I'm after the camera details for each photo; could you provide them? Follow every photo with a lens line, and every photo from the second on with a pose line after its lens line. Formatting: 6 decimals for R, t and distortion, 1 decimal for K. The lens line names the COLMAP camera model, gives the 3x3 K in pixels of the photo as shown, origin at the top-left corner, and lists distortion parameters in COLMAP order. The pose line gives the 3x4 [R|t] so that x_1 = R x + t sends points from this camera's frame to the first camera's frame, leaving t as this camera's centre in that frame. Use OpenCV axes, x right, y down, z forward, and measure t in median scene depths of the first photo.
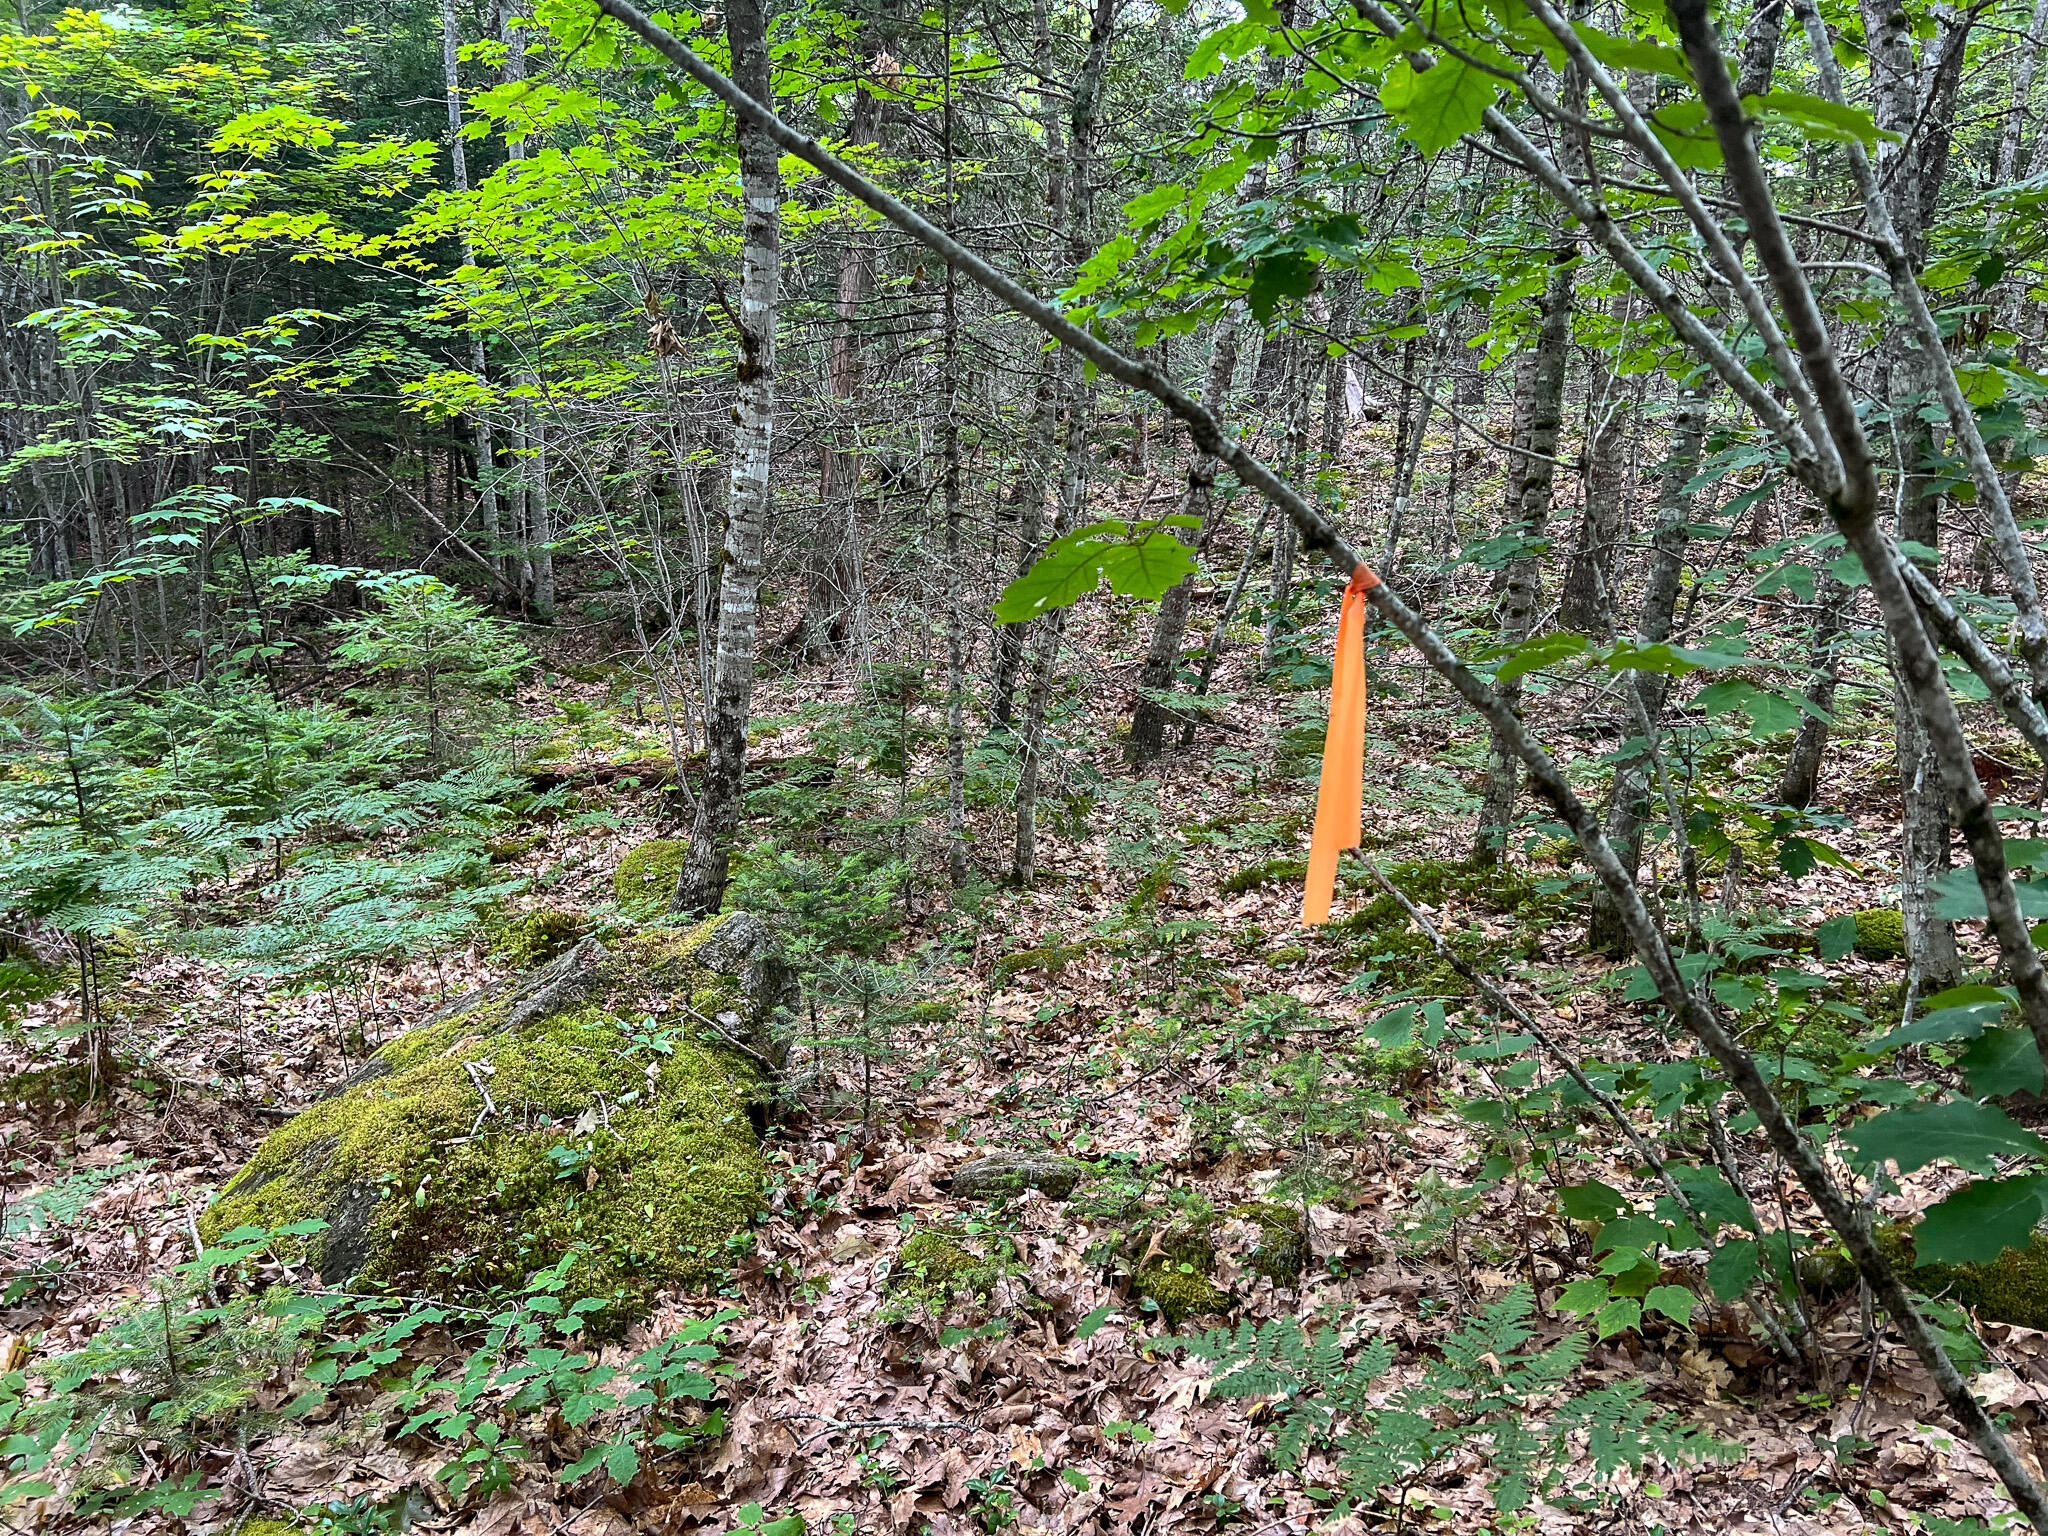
lens RADIAL K [[1559.8, 0, 1020.9], [0, 1559.8, 777.5], [0, 0, 1]] dist [0.049172, -0.025834]
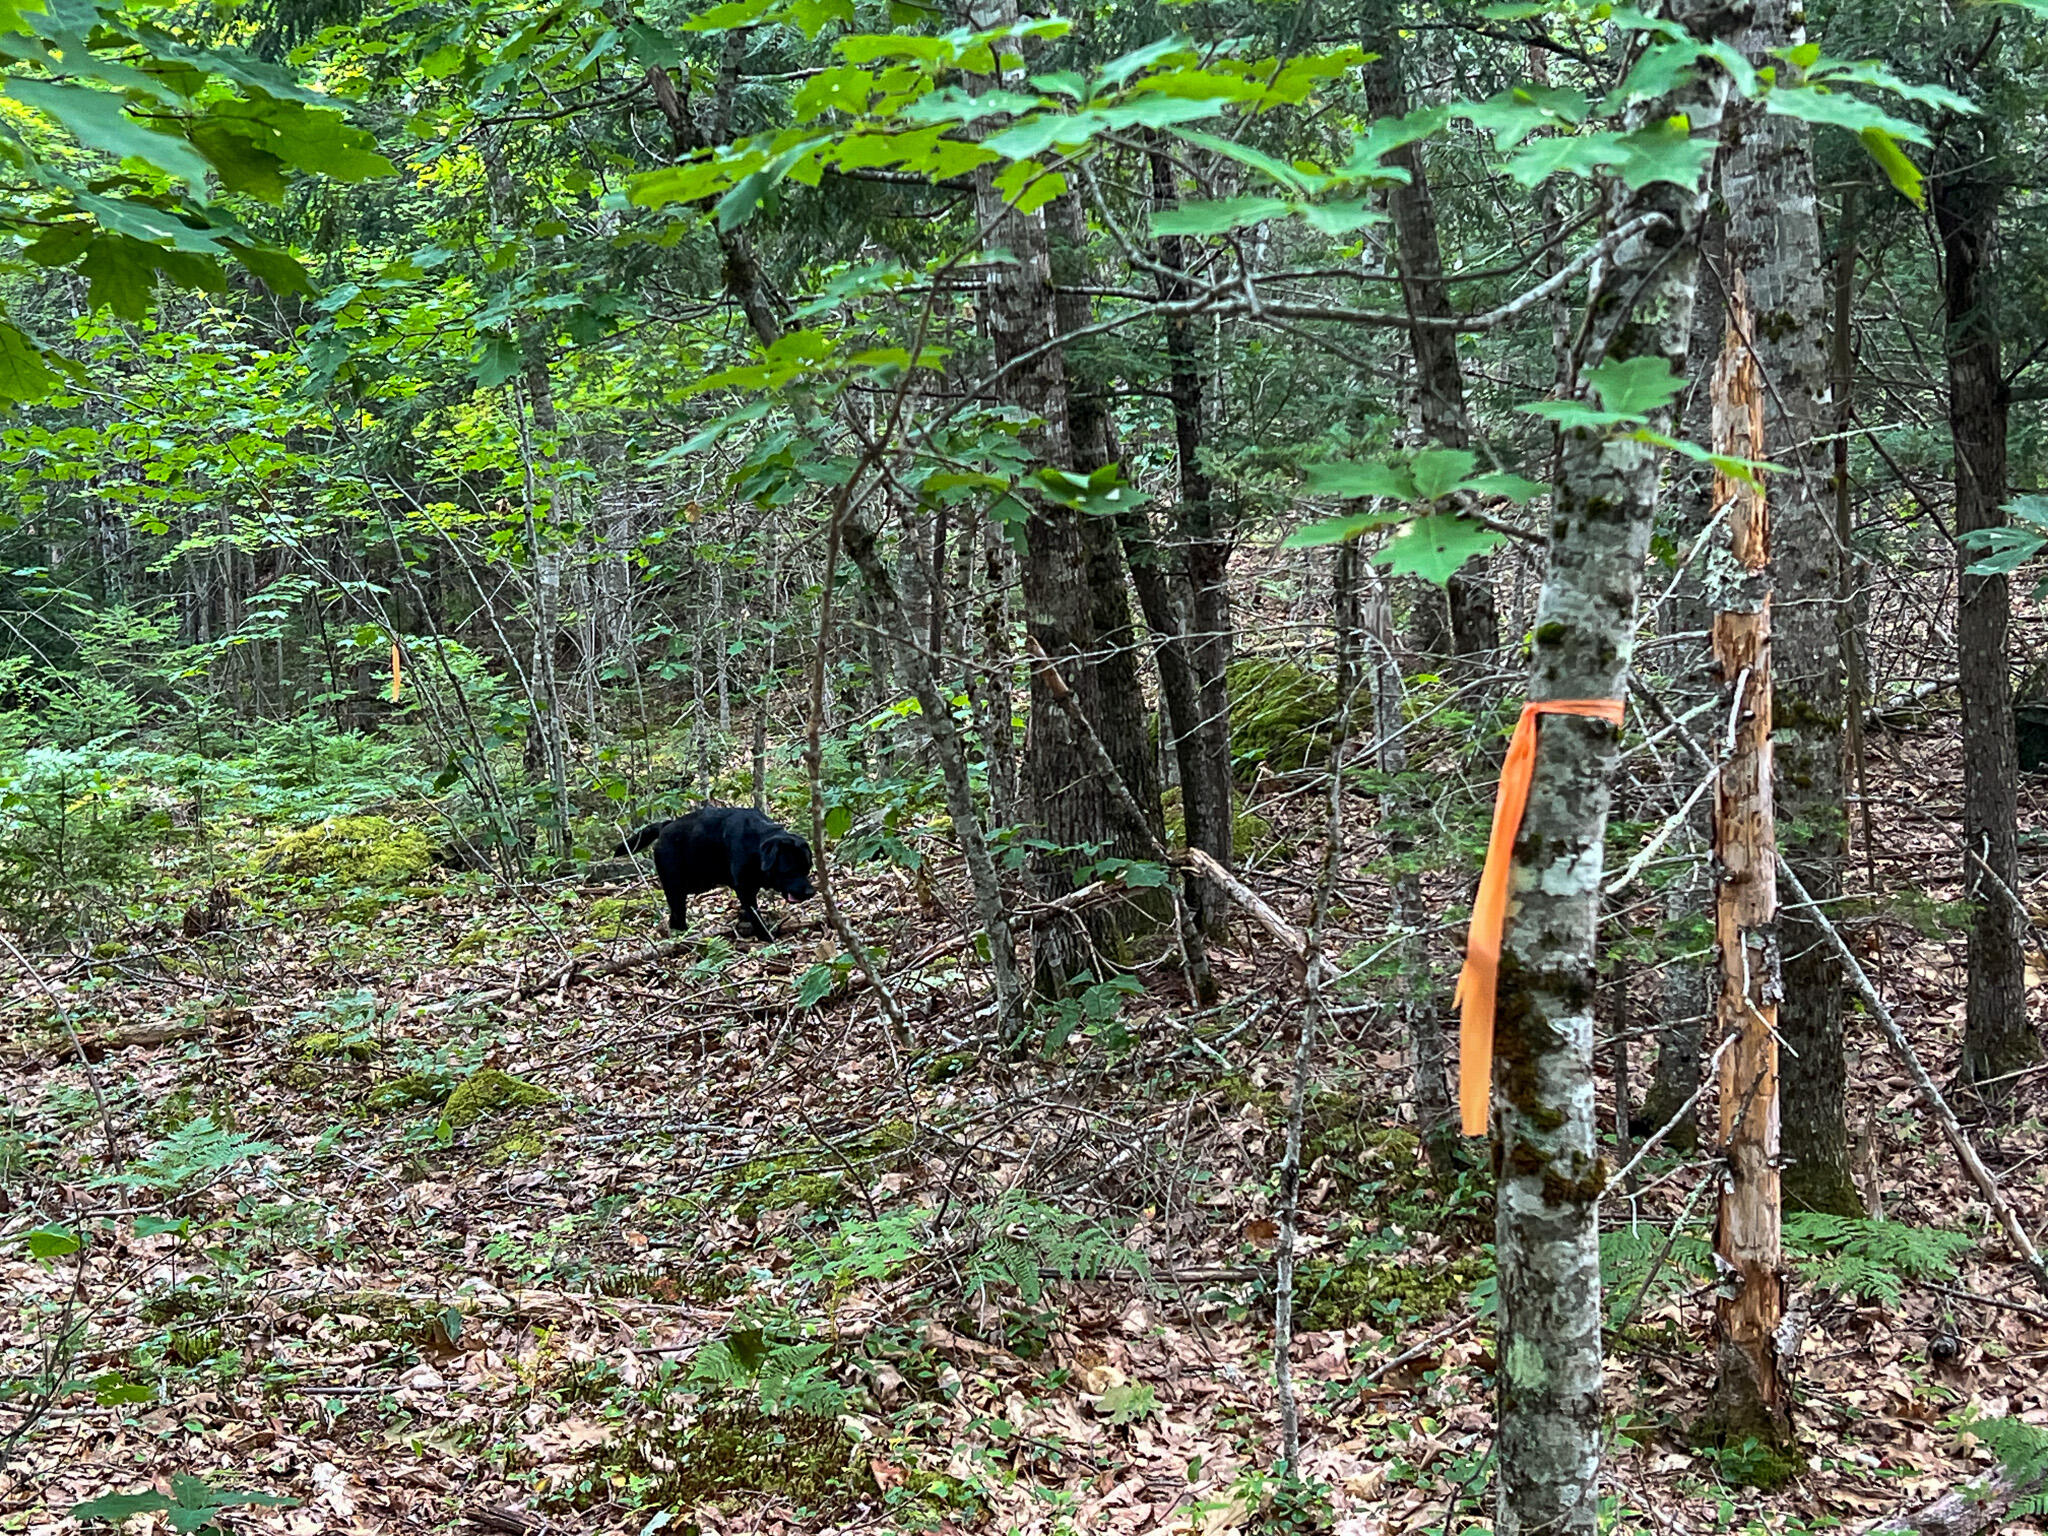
lens RADIAL K [[3098.9, 0, 1025.3], [0, 3098.9, 763.8], [0, 0, 1]] dist [0.115995, 0.000000]
pose [[0.959063, 0.006133, -0.283126, 0.852511], [-0.031200, 0.995968, -0.084113, 0.185936], [0.281468, 0.089503, 0.955387, -1.386582]]
